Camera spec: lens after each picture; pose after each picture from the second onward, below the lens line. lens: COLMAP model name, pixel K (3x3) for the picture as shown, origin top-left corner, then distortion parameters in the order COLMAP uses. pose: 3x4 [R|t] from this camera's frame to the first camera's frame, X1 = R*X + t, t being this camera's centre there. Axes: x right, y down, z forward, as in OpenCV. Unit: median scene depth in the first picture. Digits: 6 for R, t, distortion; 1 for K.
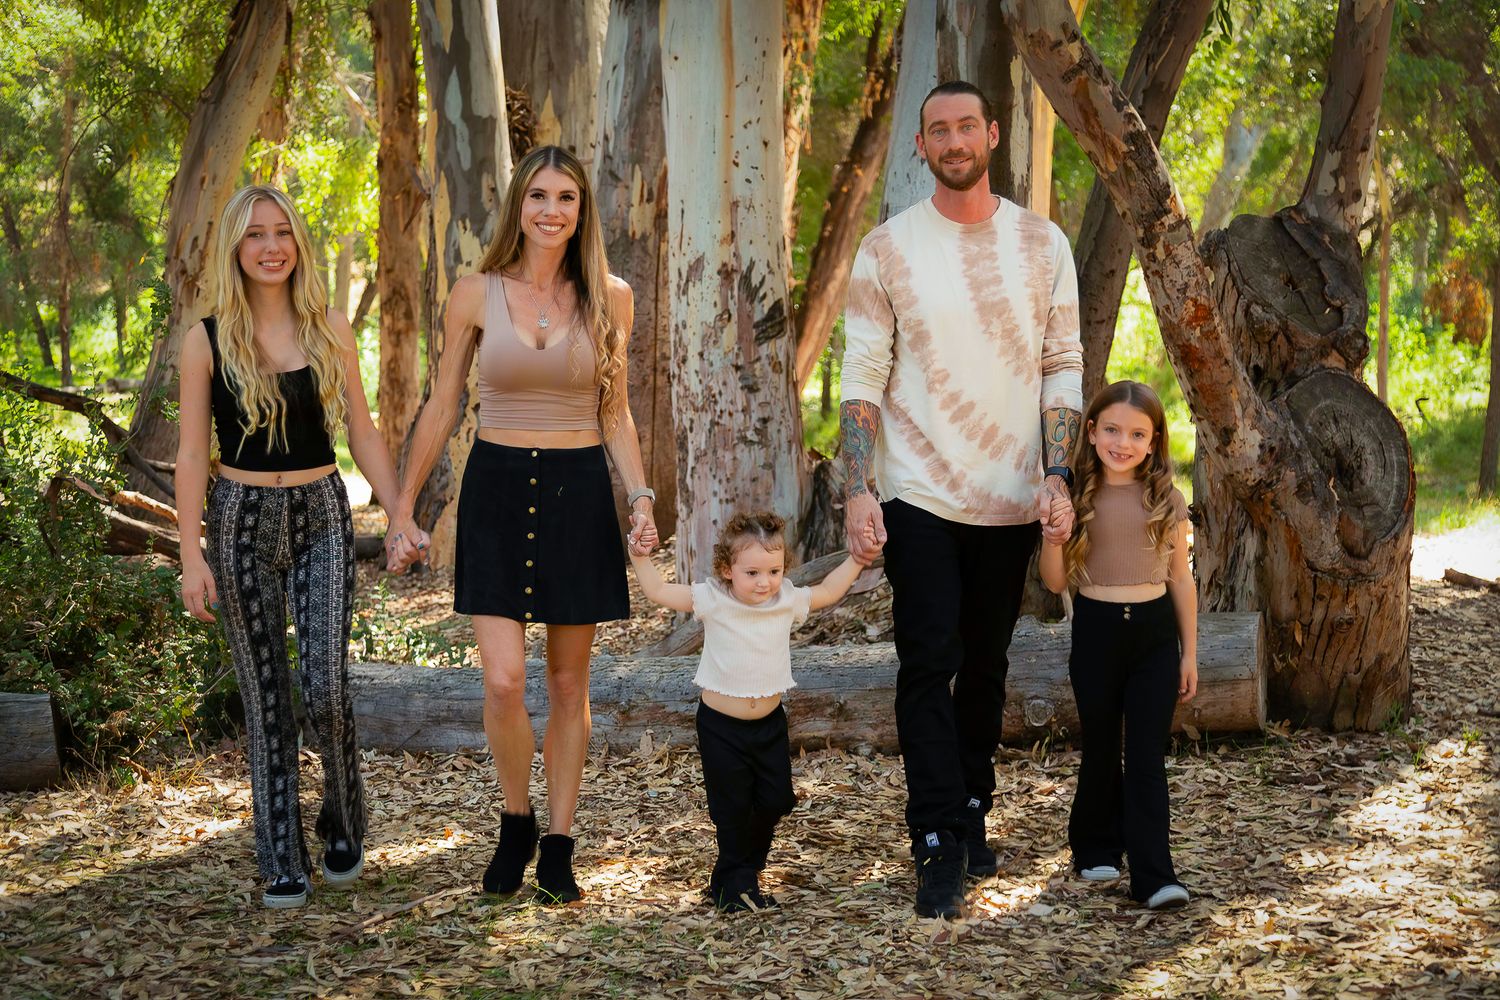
lens RADIAL K [[2585.2, 0, 750.3], [0, 2585.2, 499.5], [0, 0, 1]] dist [0.011139, 0.000000]
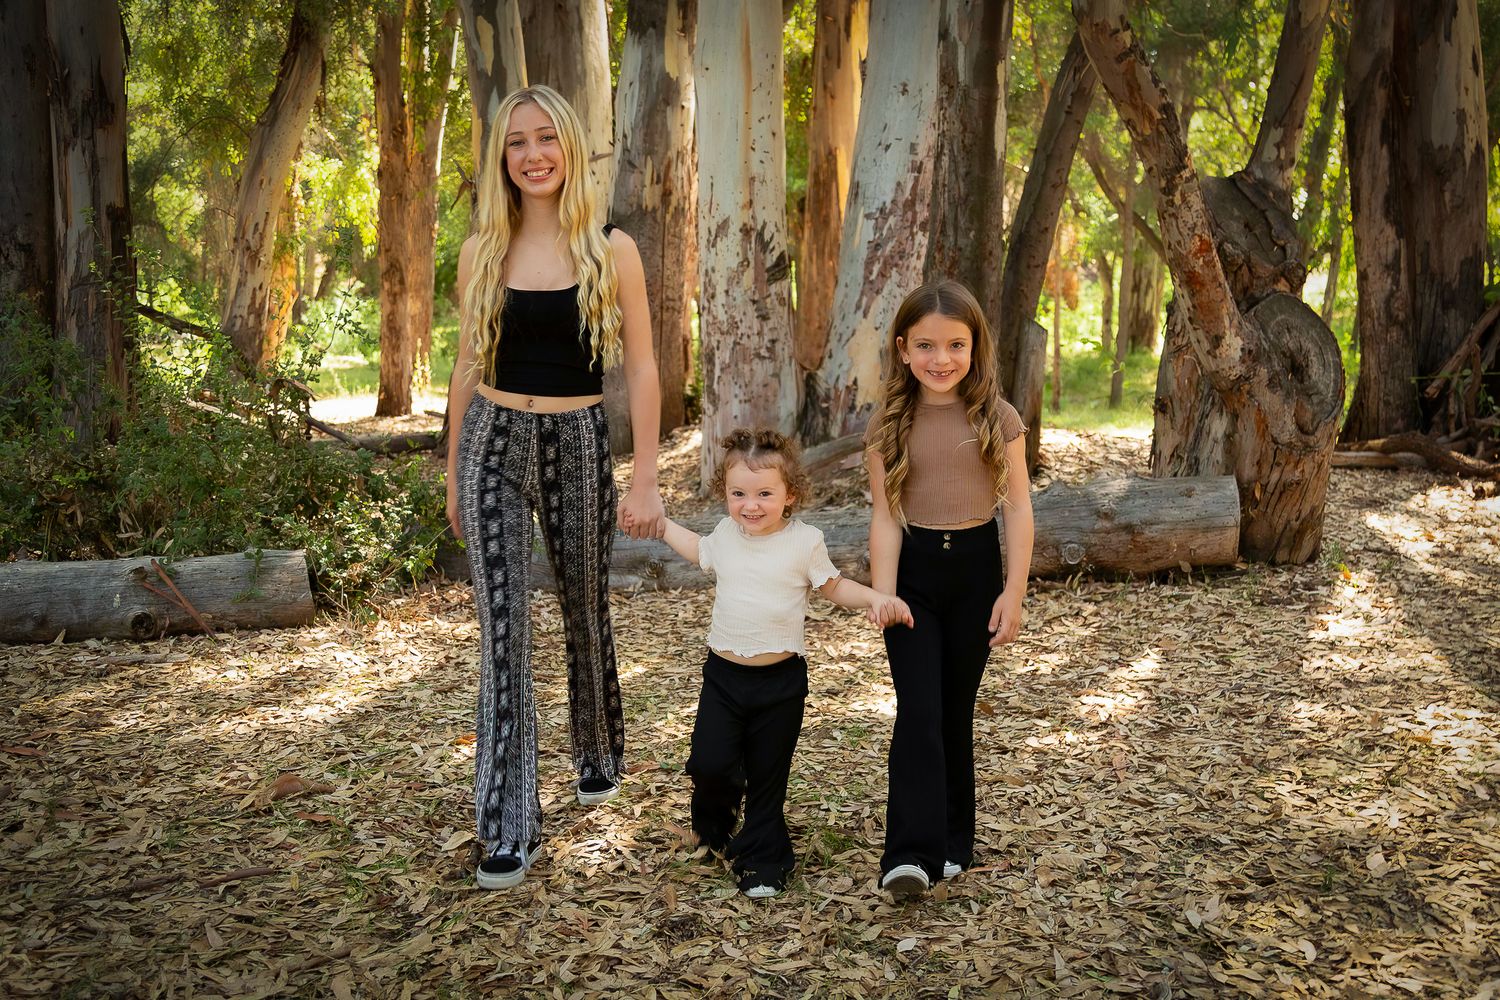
lens RADIAL K [[1692.6, 0, 749.7], [0, 1692.6, 501.1], [0, 0, 1]] dist [-0.014360, 0.000000]
pose [[0.993870, -0.010578, 0.110048, -0.132847], [0.005180, 0.998775, 0.049220, 0.011633], [-0.110434, -0.048349, 0.992707, 0.153401]]
